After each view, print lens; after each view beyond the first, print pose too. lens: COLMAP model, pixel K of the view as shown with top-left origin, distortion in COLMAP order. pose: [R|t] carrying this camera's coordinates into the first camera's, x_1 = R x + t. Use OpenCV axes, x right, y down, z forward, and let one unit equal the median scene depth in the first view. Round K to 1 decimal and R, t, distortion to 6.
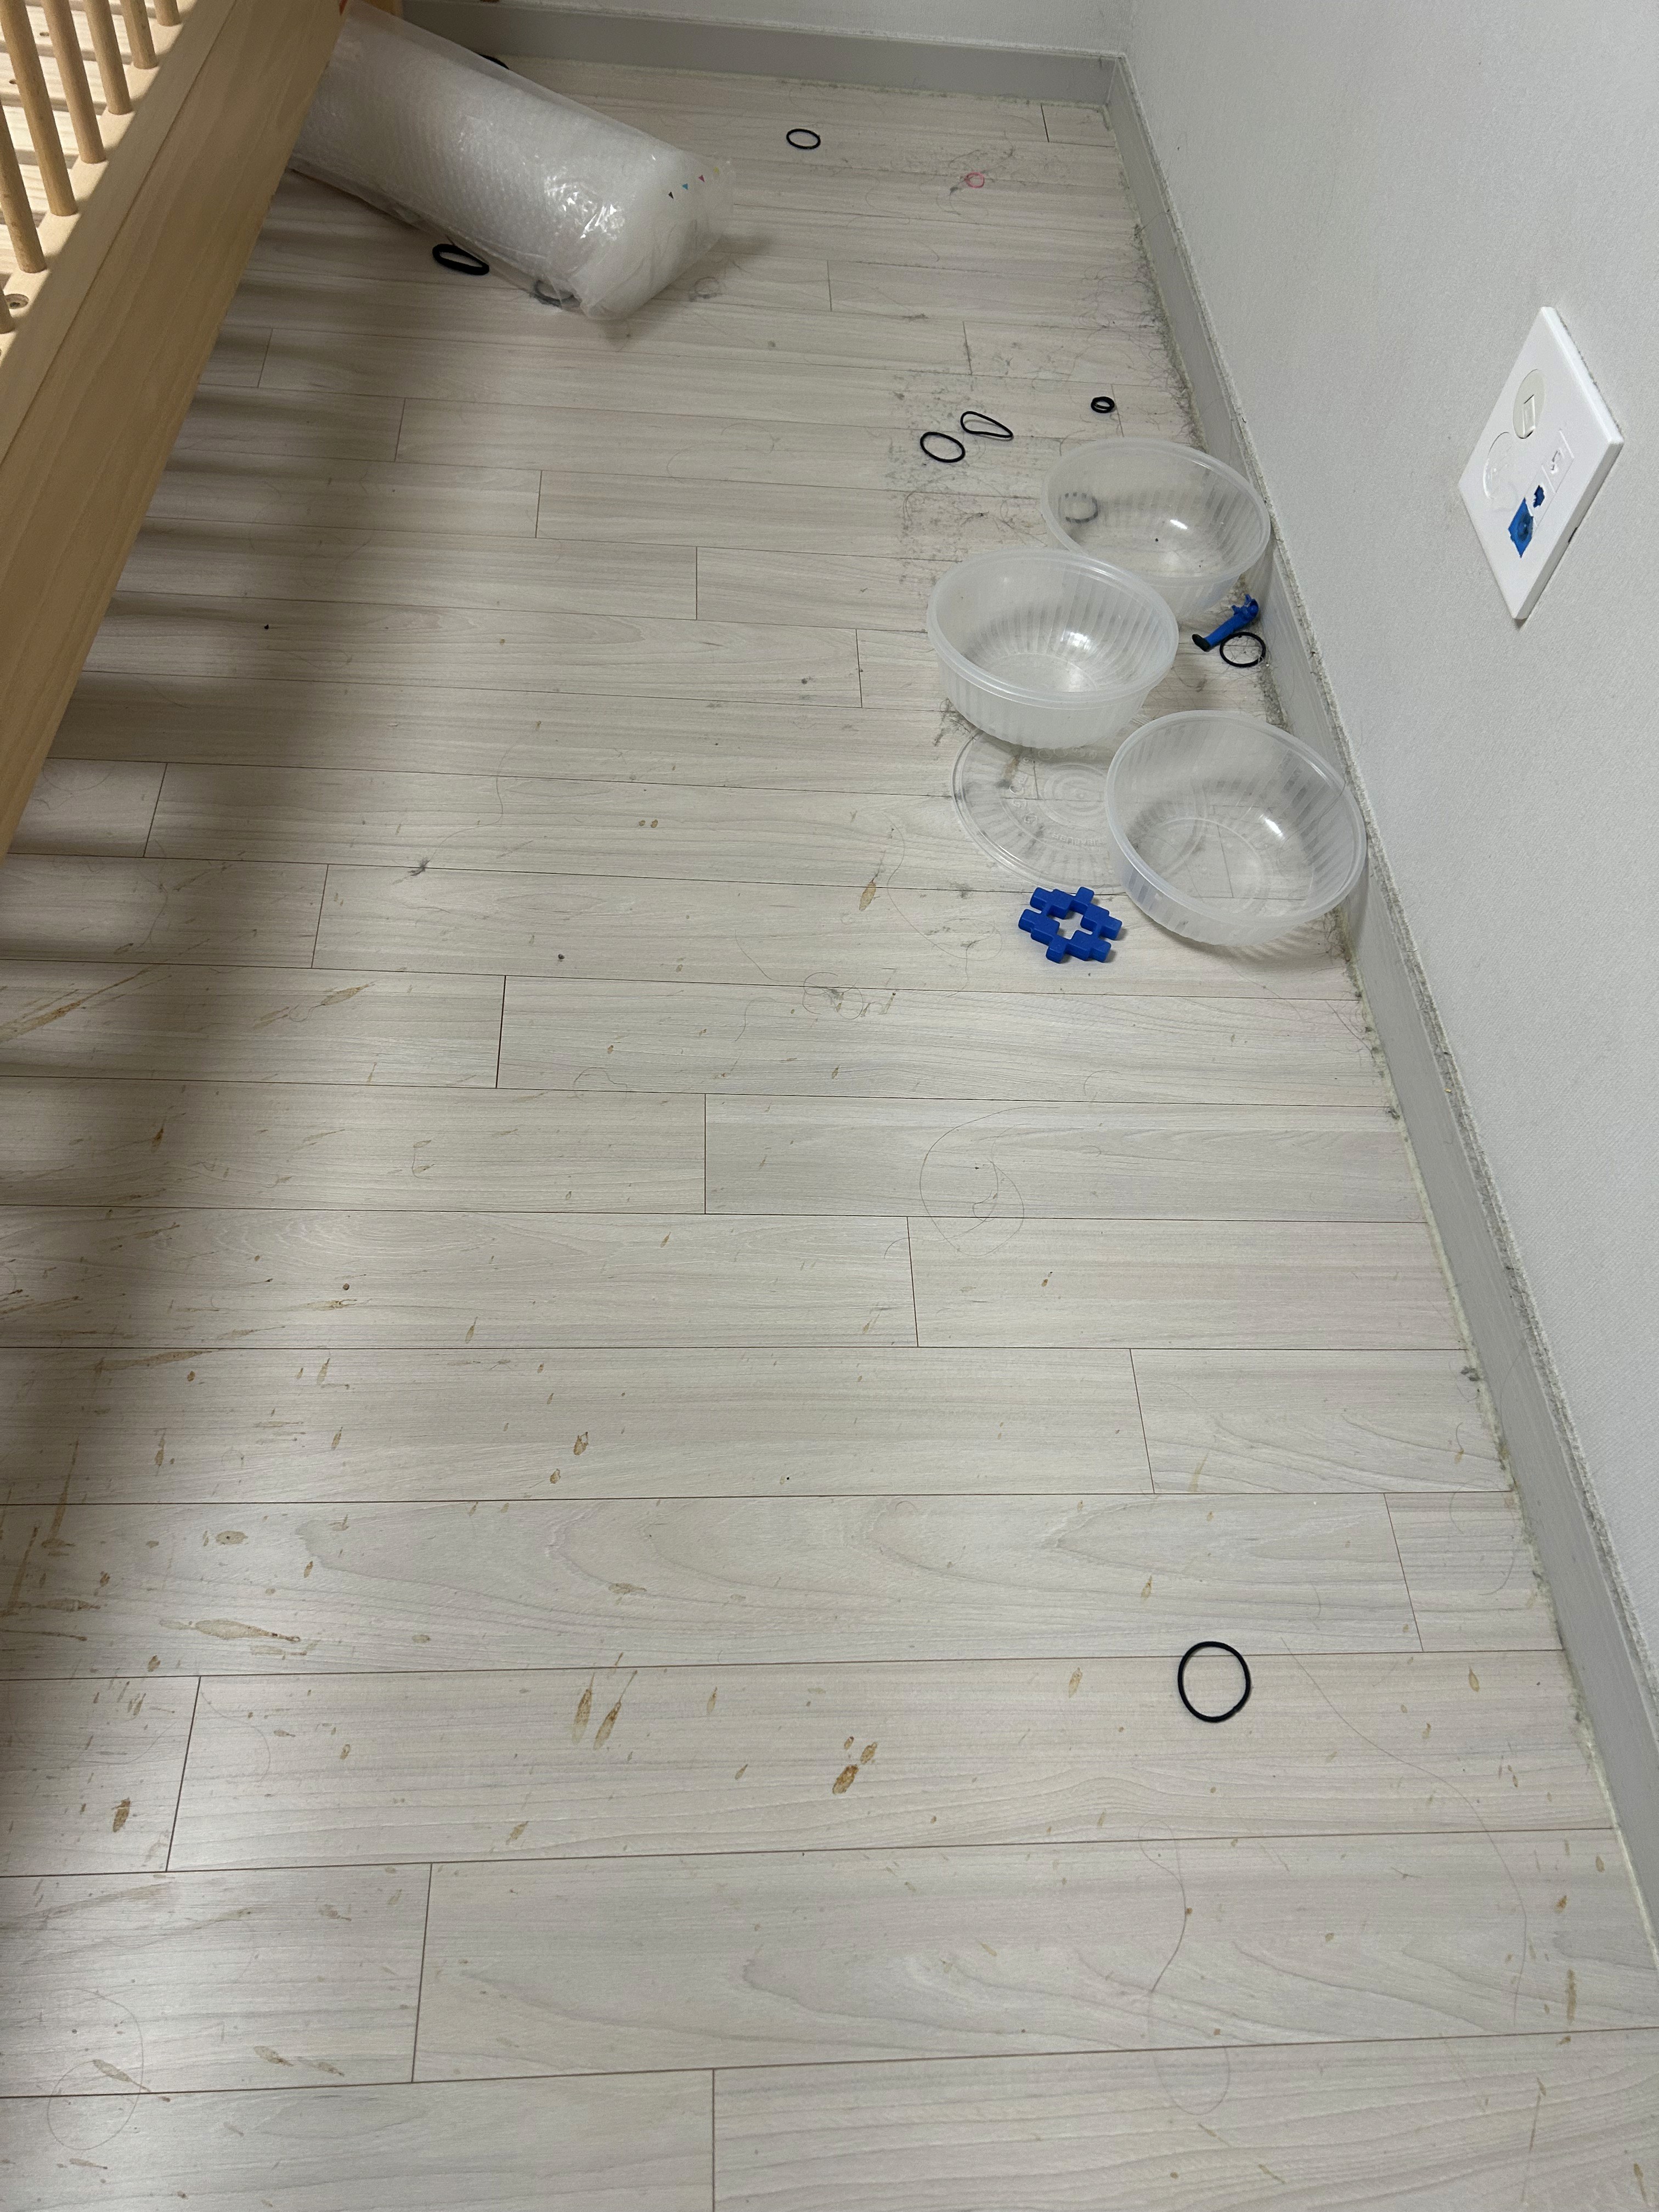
lens RADIAL K [[1617.8, 0, 829.5], [0, 1617.8, 1106.0], [0, 0, 1]] dist [0.137425, -0.147215]
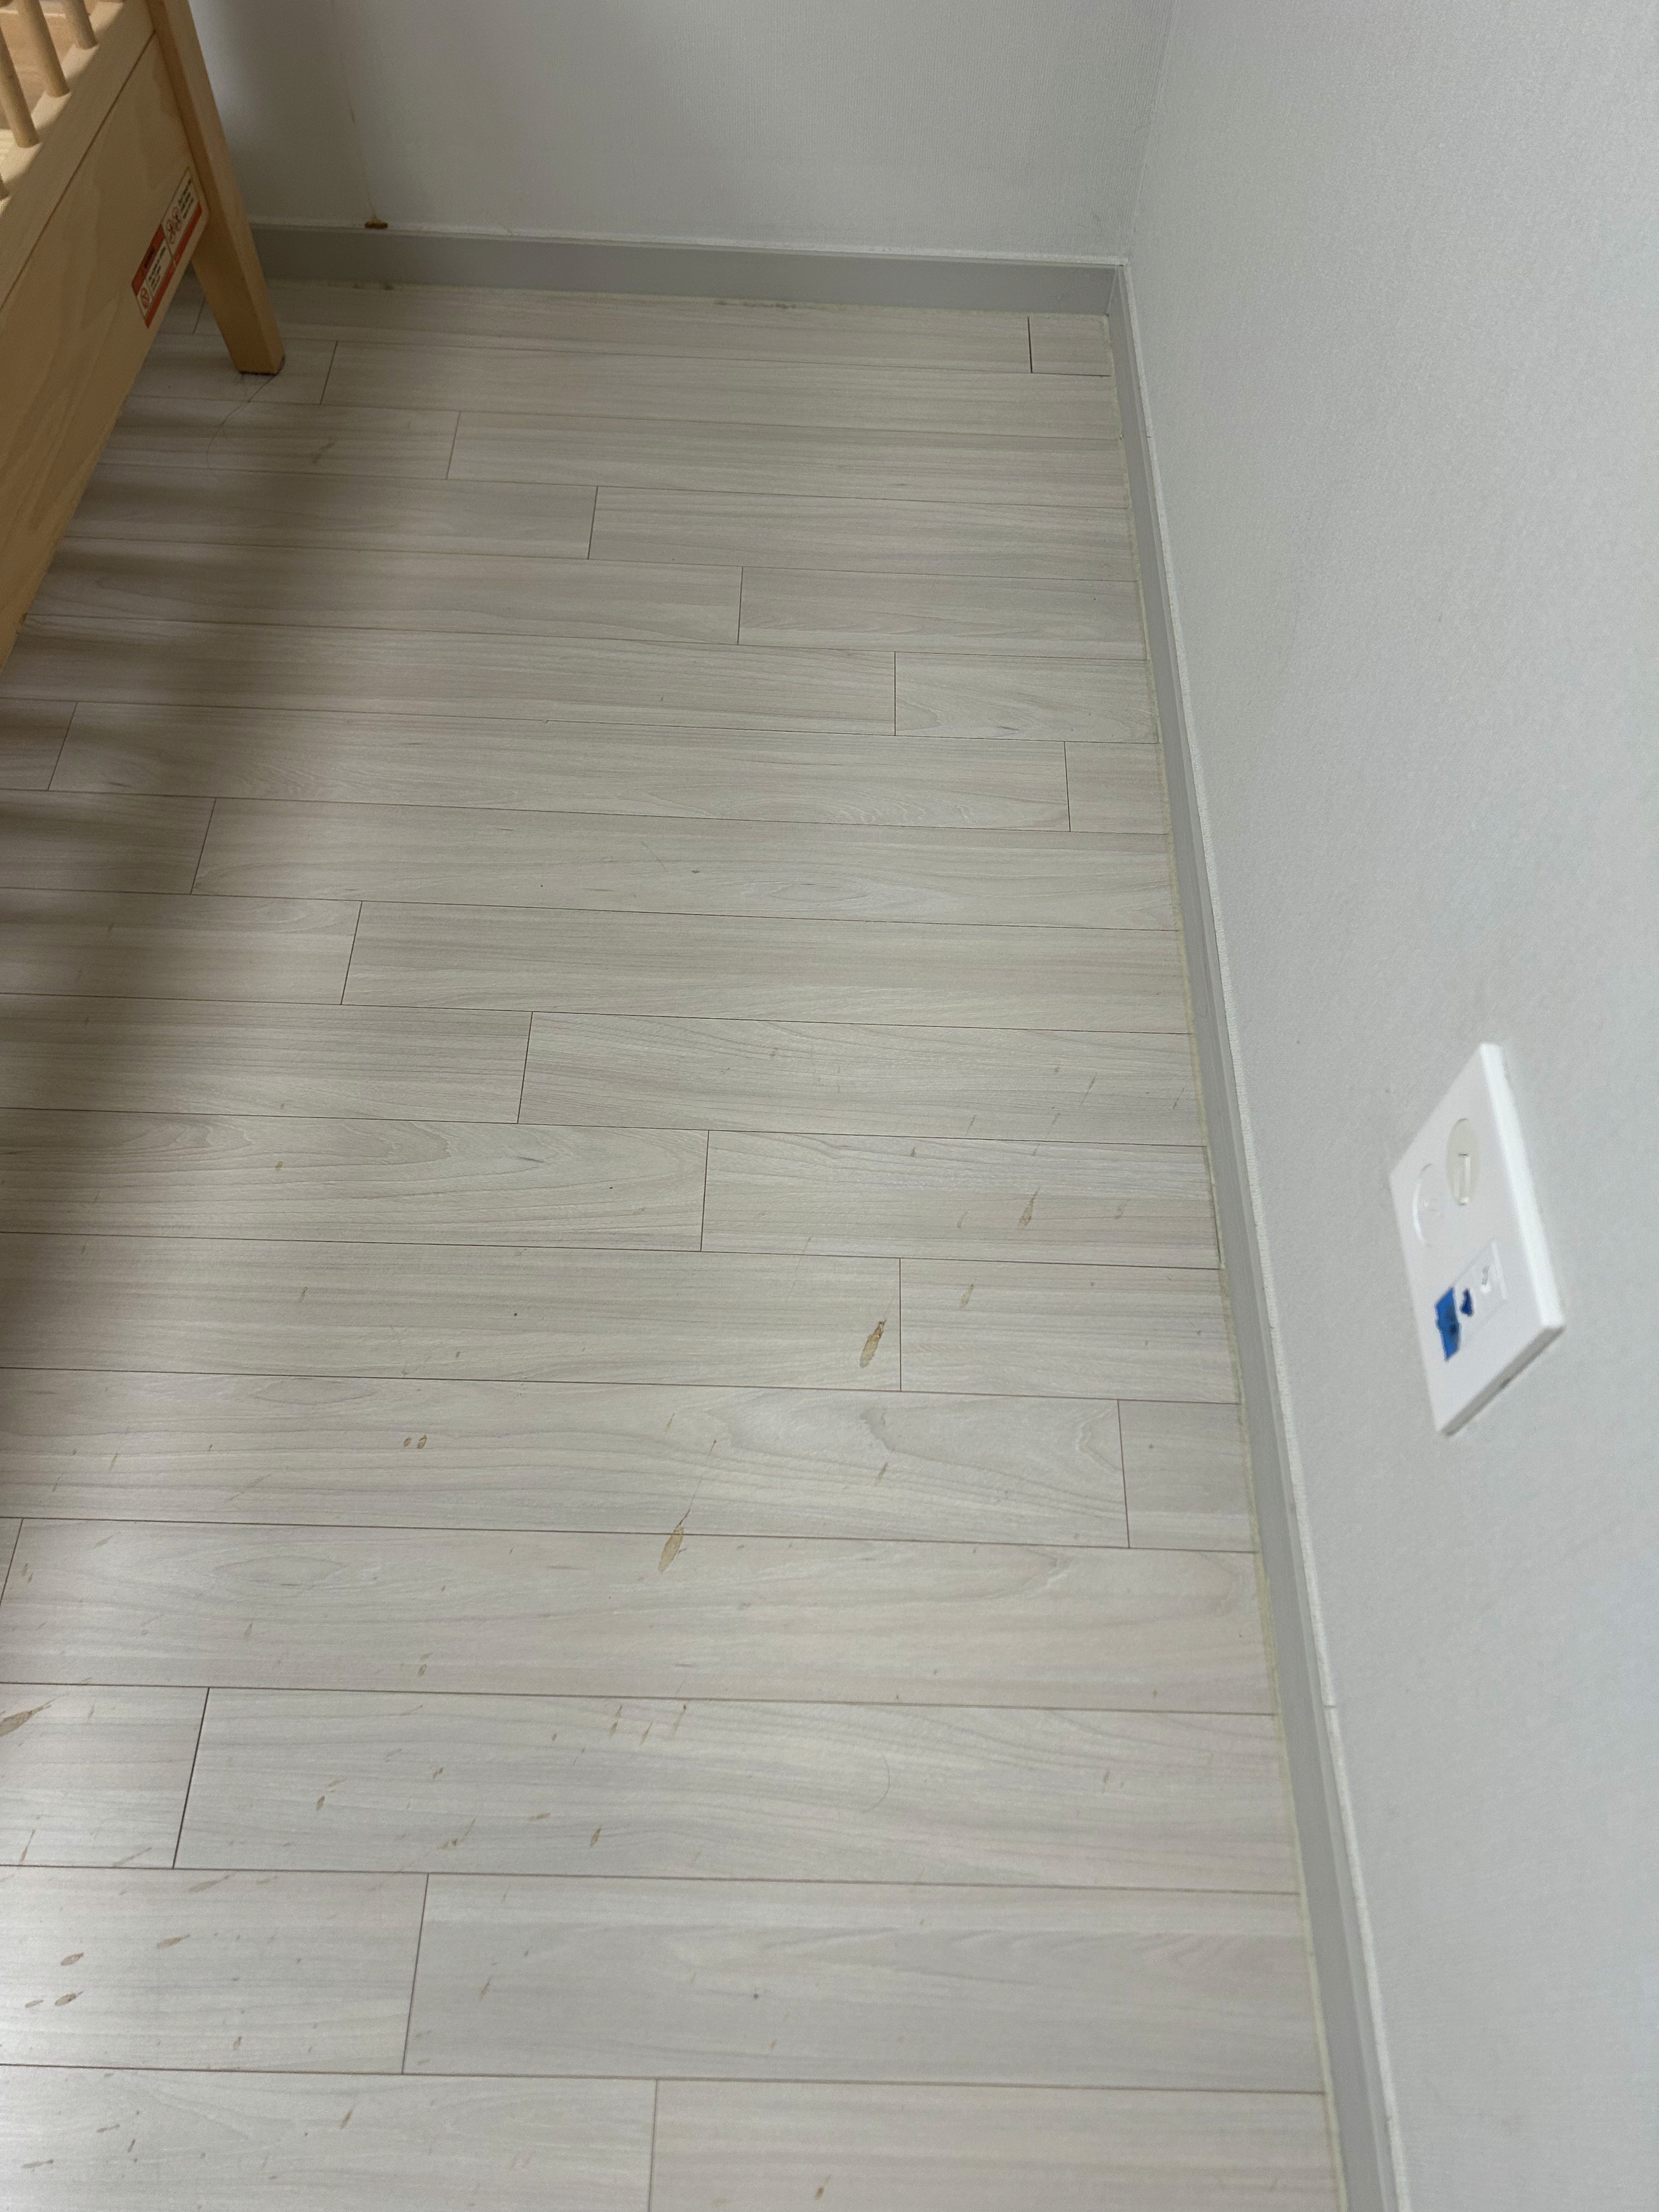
lens RADIAL K [[1617.8, 0, 829.5], [0, 1617.8, 1106.0], [0, 0, 1]] dist [0.137425, -0.147215]
pose [[0.995578, 0.024587, -0.090667, 0.167998], [-0.016588, 0.995987, 0.087946, -0.414928], [0.092466, -0.086053, 0.991990, 0.201464]]
